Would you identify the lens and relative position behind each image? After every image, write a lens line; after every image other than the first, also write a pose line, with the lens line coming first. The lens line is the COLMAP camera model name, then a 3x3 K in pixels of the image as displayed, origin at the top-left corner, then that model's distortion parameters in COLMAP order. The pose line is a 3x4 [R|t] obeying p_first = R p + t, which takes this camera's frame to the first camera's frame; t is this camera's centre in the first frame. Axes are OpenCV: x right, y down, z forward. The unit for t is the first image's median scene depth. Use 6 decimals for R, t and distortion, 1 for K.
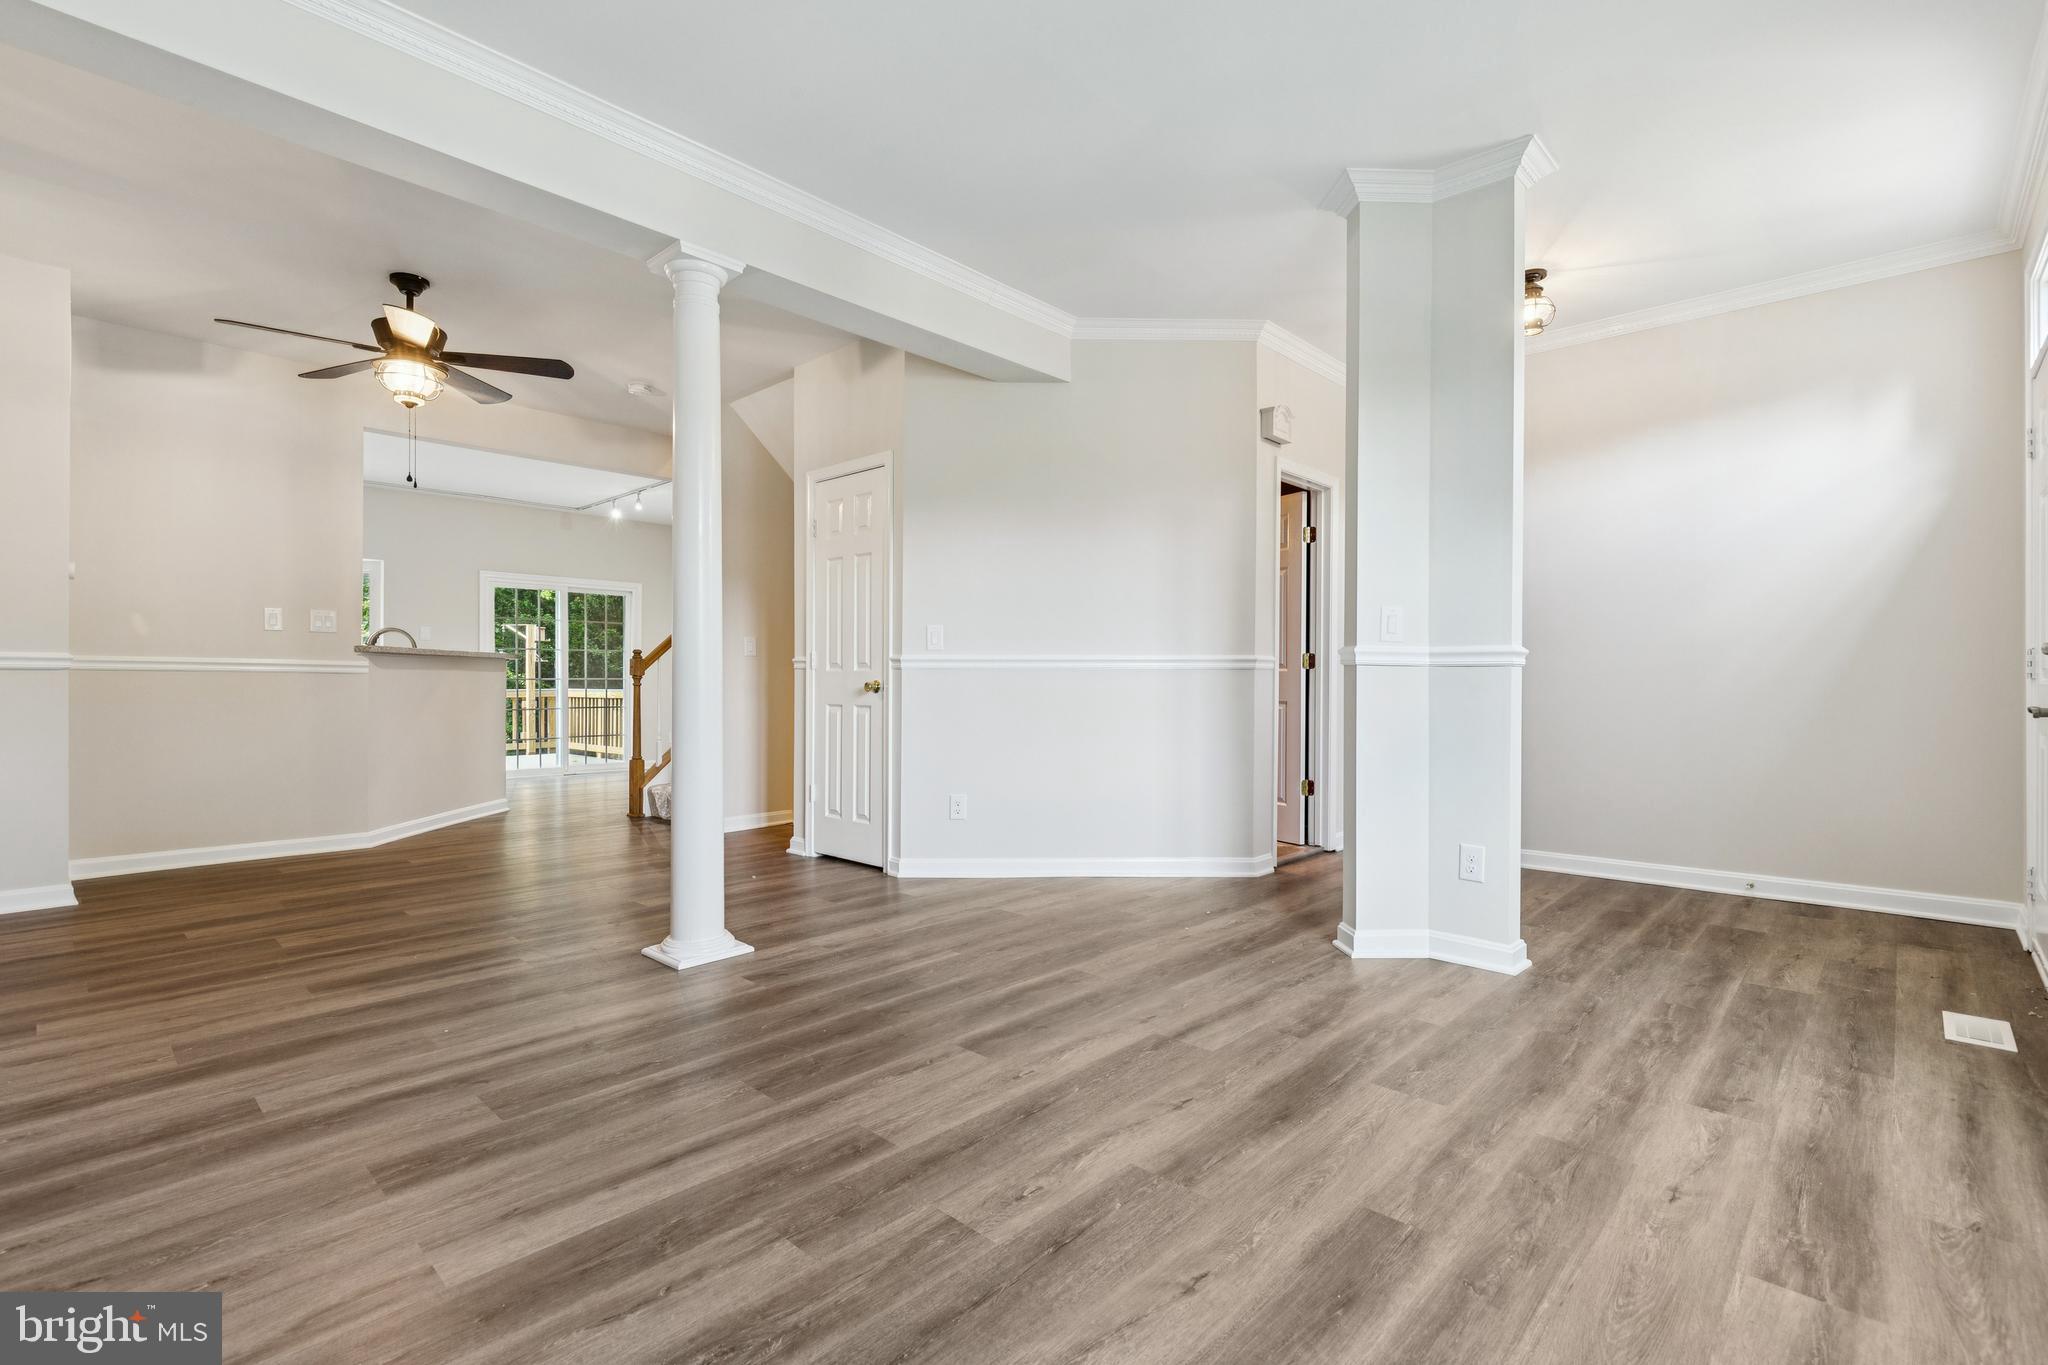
lens RADIAL K [[937.2, 0, 1019.8], [0, 937.2, 679.9], [0, 0, 1]] dist [0.011668, -0.001507]
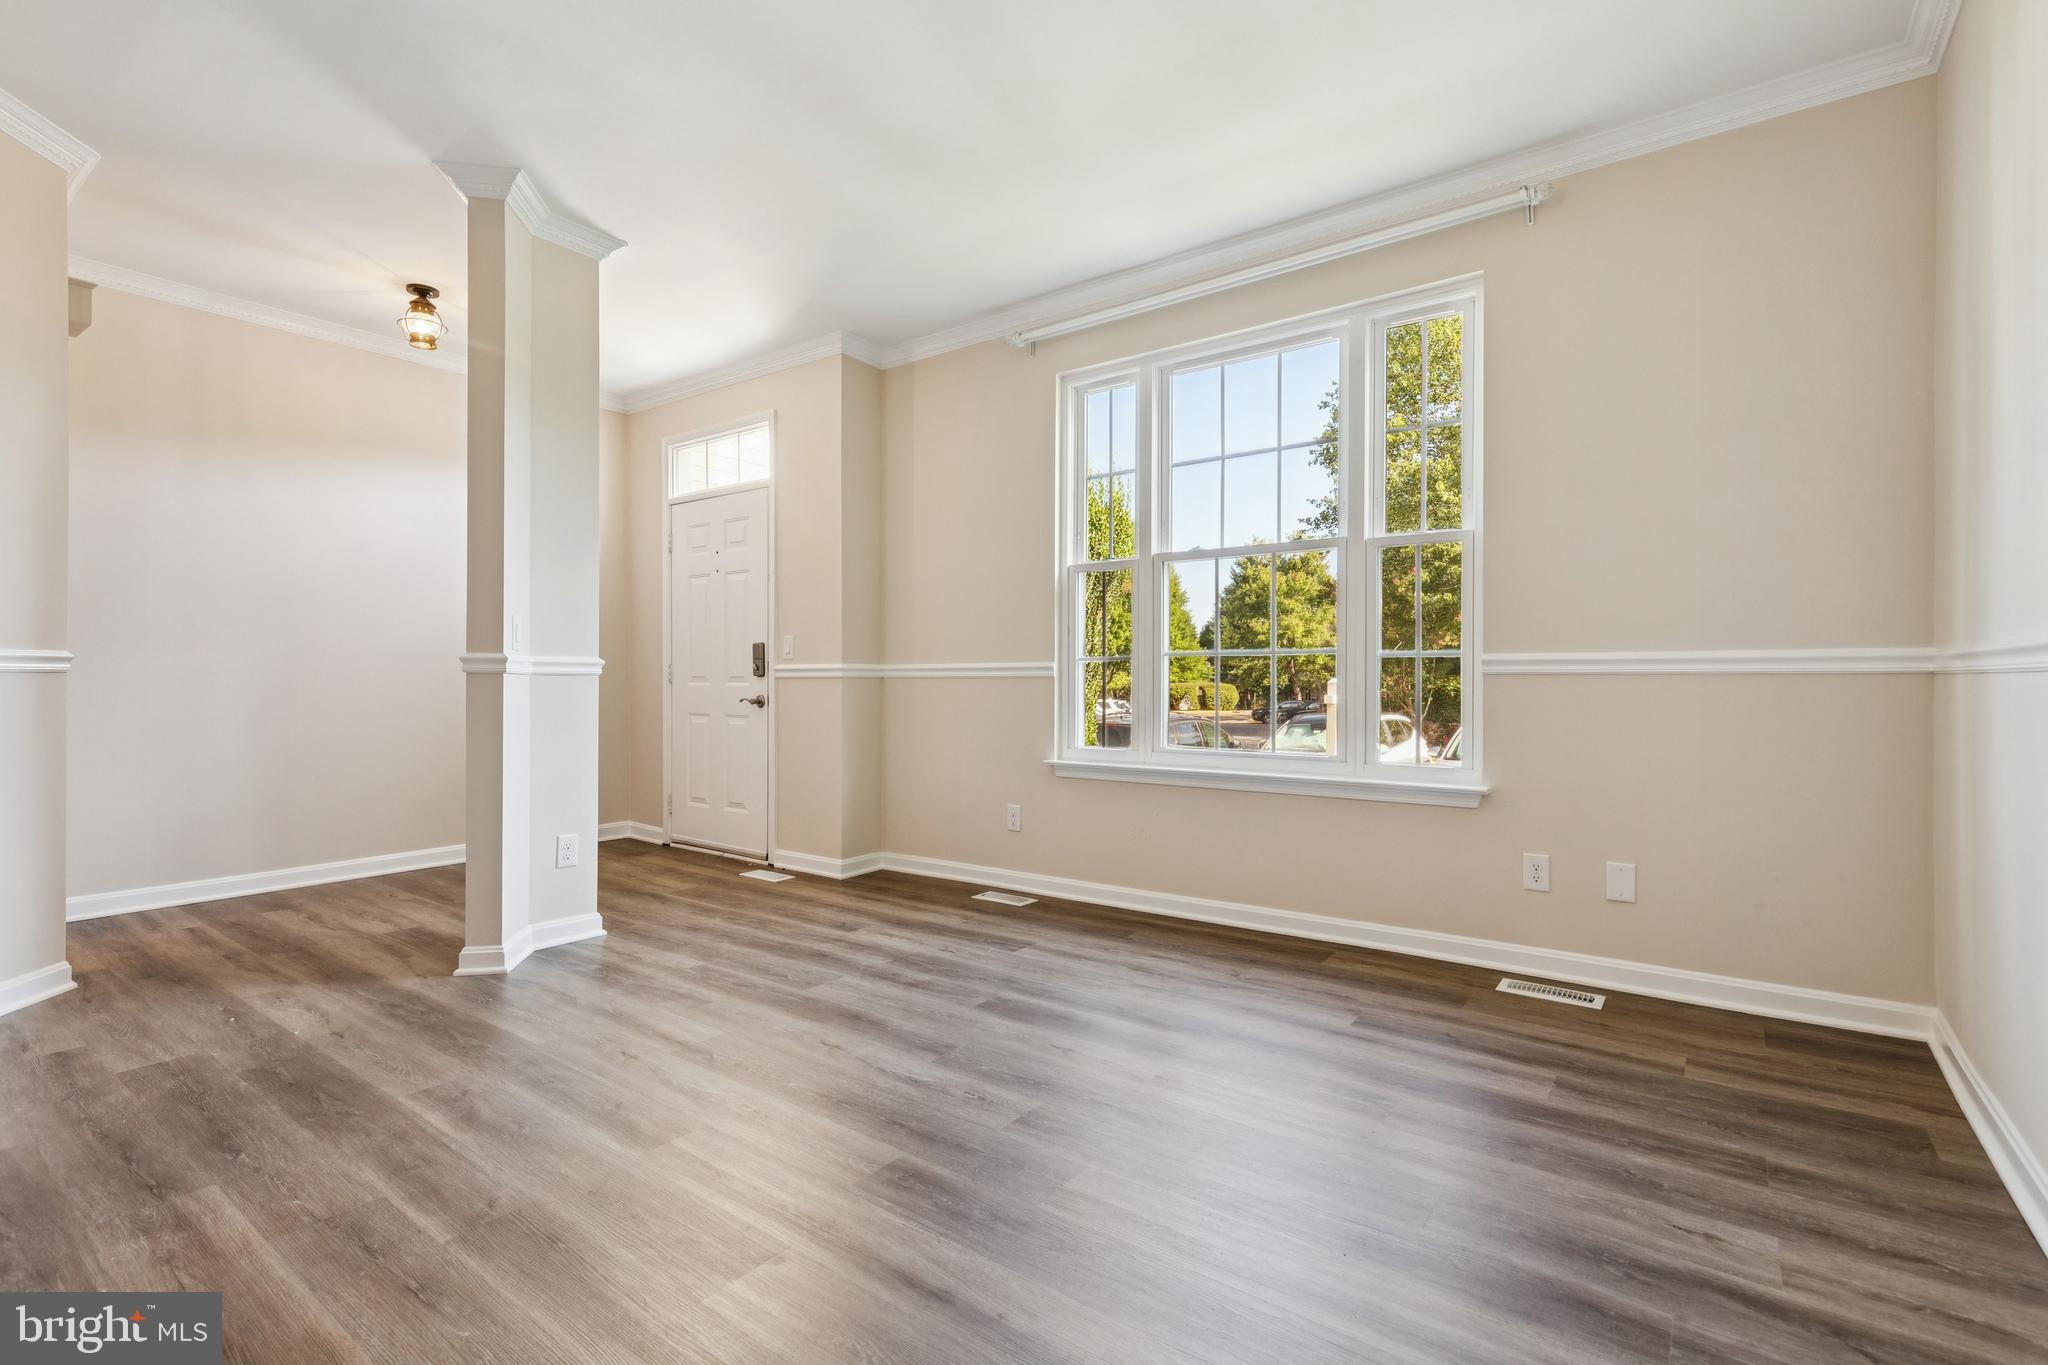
lens RADIAL K [[937.2, 0, 1020.4], [0, 937.2, 682.2], [0, 0, 1]] dist [0.011668, -0.001507]
pose [[-0.119328, -0.007353, 0.992828, -0.646729], [-0.002830, 0.999971, 0.007066, -0.014100], [-0.992851, -0.001966, -0.119345, 0.557936]]
